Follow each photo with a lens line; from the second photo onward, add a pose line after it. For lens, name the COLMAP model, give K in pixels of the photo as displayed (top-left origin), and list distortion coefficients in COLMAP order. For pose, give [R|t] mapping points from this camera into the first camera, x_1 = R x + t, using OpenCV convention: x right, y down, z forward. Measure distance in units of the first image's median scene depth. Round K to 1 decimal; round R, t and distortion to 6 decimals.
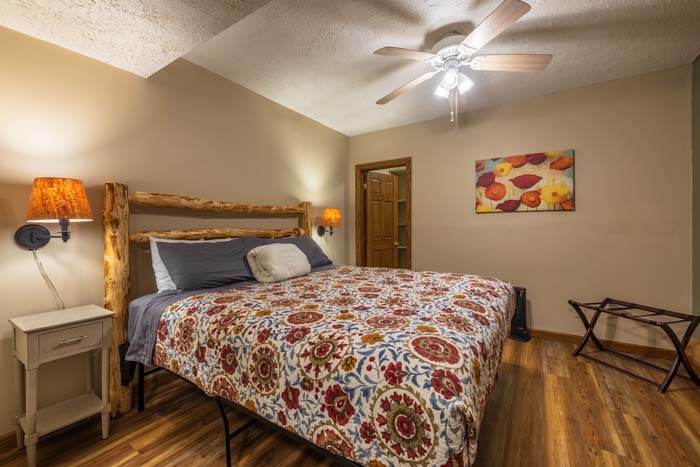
lens RADIAL K [[290.9, 0, 348.0], [0, 290.9, 230.7], [0, 0, 1]] dist [-0.001848, 0.000348]
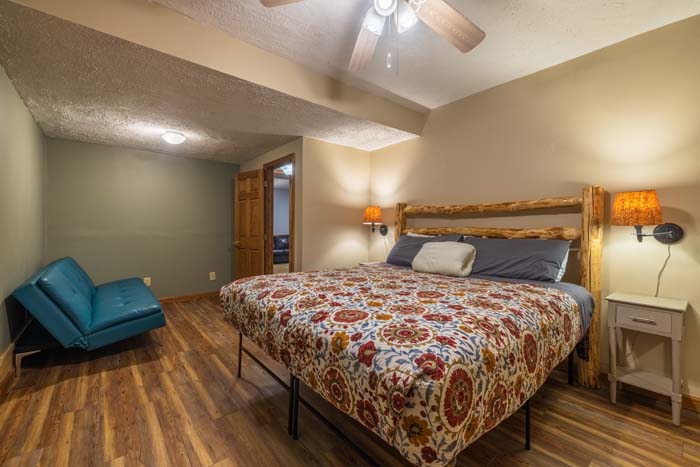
lens RADIAL K [[290.9, 0, 348.0], [0, 290.9, 230.7], [0, 0, 1]] dist [-0.001848, 0.000348]
pose [[-0.271652, 0.011572, -0.962326, 1.175967], [-0.005255, 0.999895, 0.013507, 0.002335], [0.962381, 0.008726, -0.271563, 1.020066]]
